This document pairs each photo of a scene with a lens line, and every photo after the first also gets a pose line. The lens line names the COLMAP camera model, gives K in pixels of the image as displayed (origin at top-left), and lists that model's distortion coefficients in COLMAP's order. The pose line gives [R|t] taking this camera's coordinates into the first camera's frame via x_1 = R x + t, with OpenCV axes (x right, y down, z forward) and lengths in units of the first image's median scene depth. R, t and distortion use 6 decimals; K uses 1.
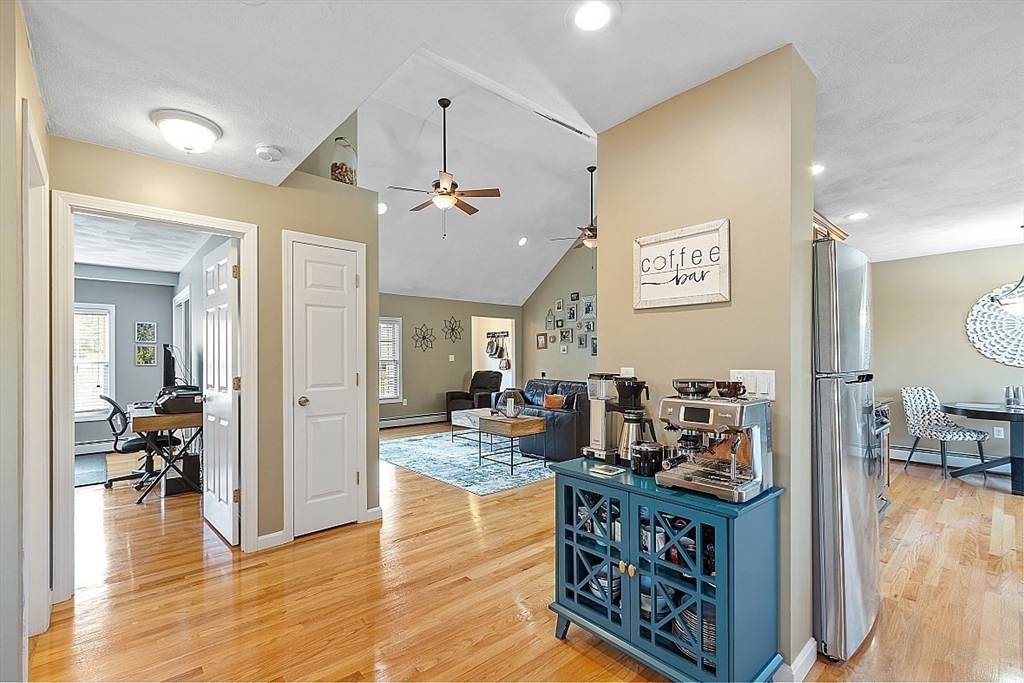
lens RADIAL K [[451.0, 0, 498.9], [0, 451.0, 353.6], [0, 0, 1]] dist [-0.002940, 0.000028]
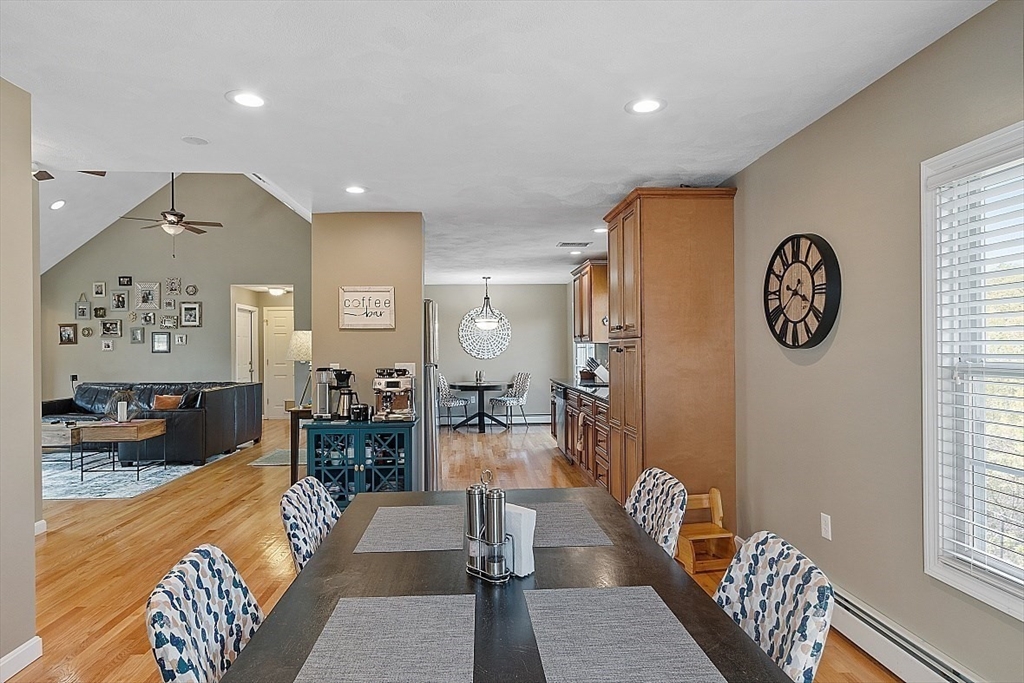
lens RADIAL K [[612.4, 0, 509.0], [0, 612.4, 344.7], [0, 0, 1]] dist [-0.001011, 0.000046]
pose [[0.604626, 0.002225, 0.796506, -0.563706], [-0.001028, 0.999997, -0.002014, -0.017367], [-0.796509, 0.000399, 0.604627, -0.435256]]
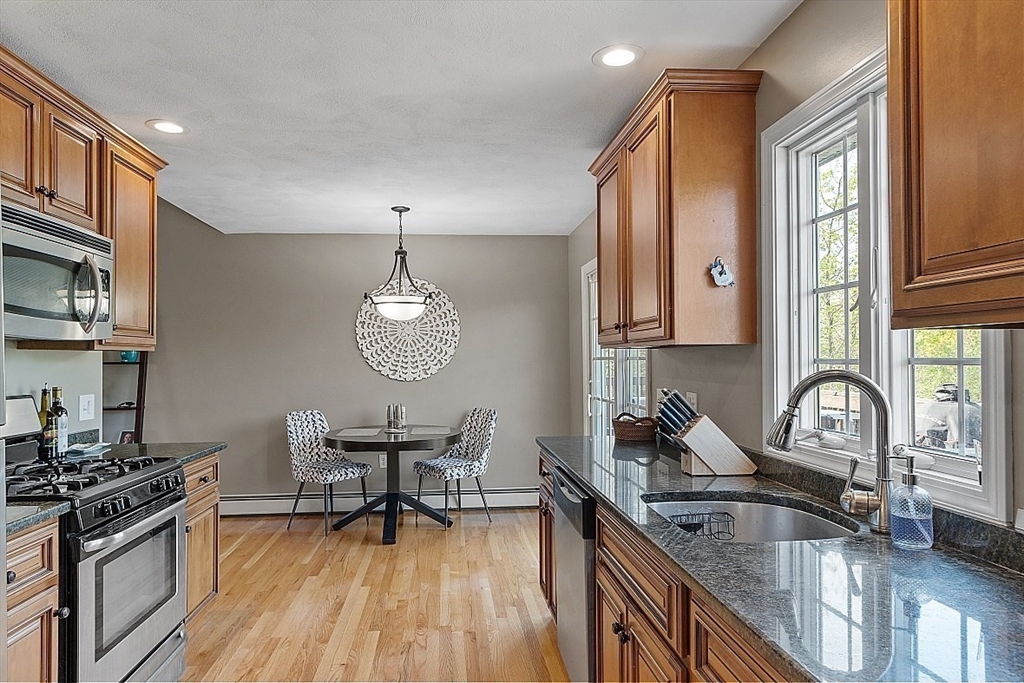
lens RADIAL K [[612.4, 0, 512.3], [0, 612.4, 349.8], [0, 0, 1]] dist [-0.001011, 0.000046]
pose [[0.578686, 0.010149, 0.815487, 0.337199], [-0.002074, 0.999938, -0.010973, -0.015415], [-0.815548, 0.004659, 0.578671, 0.163095]]
